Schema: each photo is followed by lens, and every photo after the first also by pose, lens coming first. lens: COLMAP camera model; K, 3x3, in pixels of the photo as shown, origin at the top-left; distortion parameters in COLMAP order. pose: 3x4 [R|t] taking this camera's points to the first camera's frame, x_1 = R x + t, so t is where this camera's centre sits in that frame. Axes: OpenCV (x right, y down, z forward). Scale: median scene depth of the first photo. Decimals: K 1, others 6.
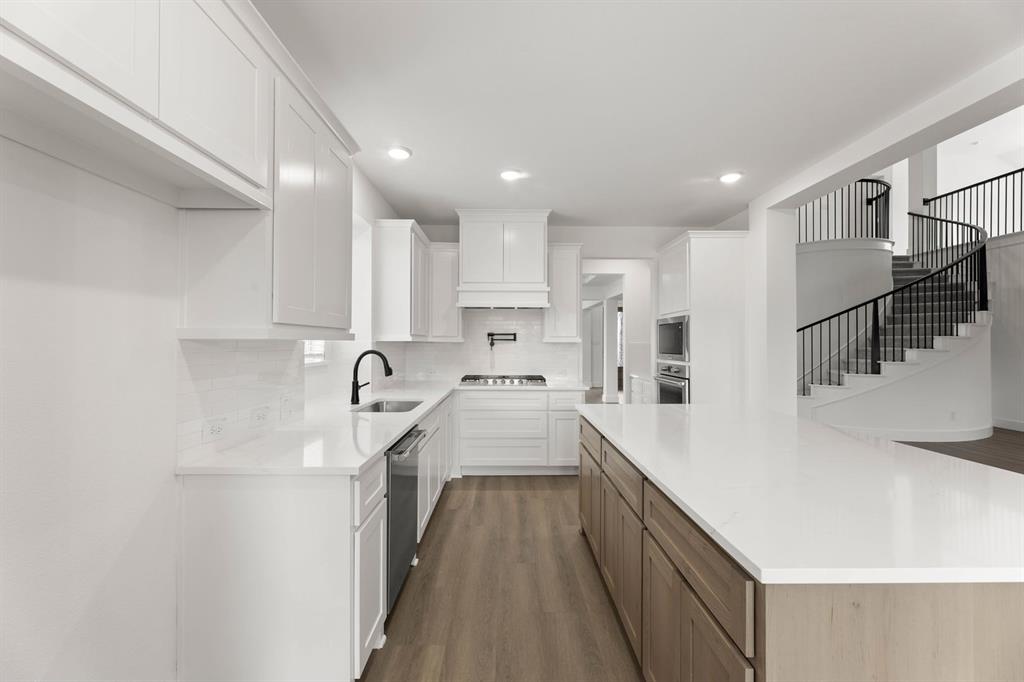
lens RADIAL K [[414.1, 0, 512.0], [0, 414.1, 341.0], [0, 0, 1]] dist [-0.000328, -0.000064]
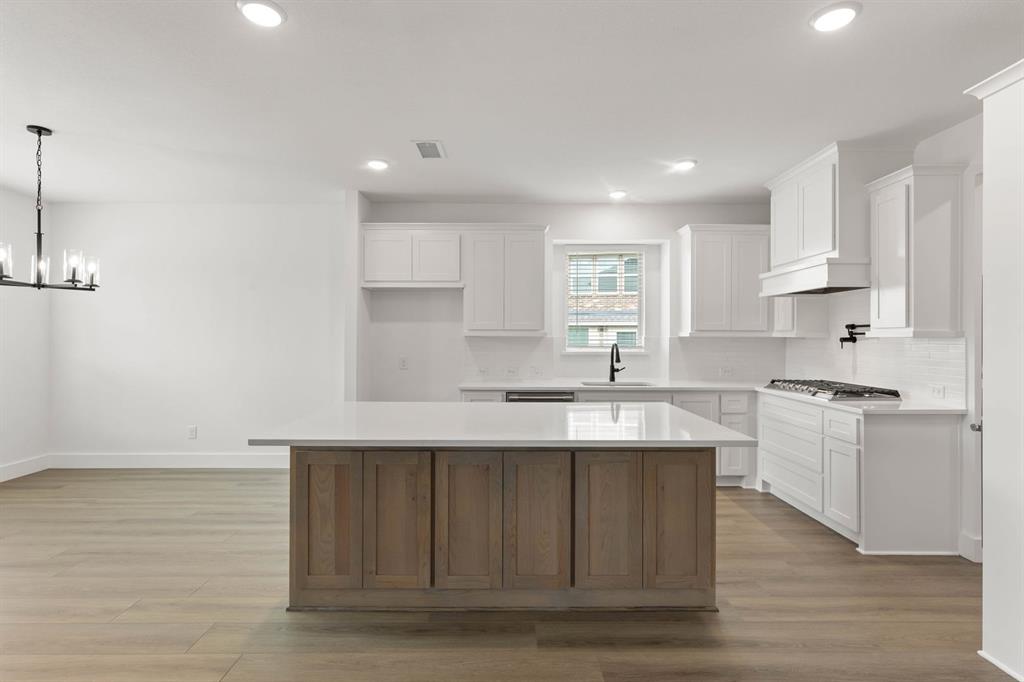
lens RADIAL K [[492.6, 0, 512.0], [0, 492.6, 337.0], [0, 0, 1]] dist [-0.001804, -0.000261]
pose [[-0.009367, -0.006936, -0.999932, 0.920357], [0.001918, 0.999974, -0.006955, 0.008744], [0.999954, -0.001983, -0.009353, 0.479367]]
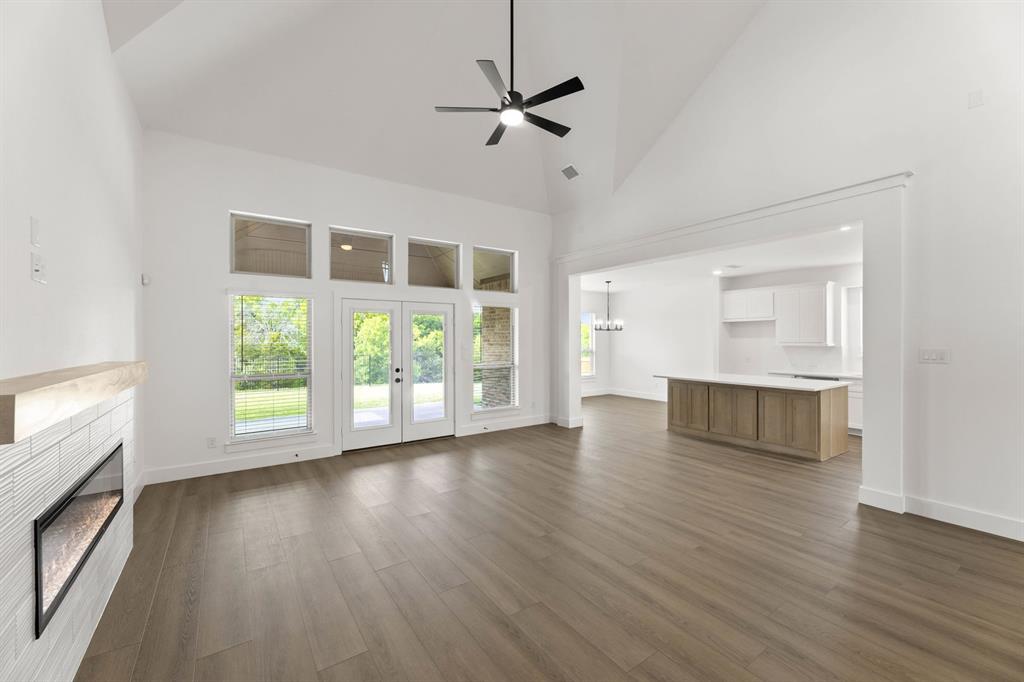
lens RADIAL K [[414.1, 0, 512.0], [0, 414.1, 341.0], [0, 0, 1]] dist [-0.000328, -0.000064]
pose [[-0.832714, -0.000327, -0.553704, 1.752088], [0.000191, 1.000000, -0.000879, -0.020277], [0.553704, -0.000838, -0.832713, 1.231891]]
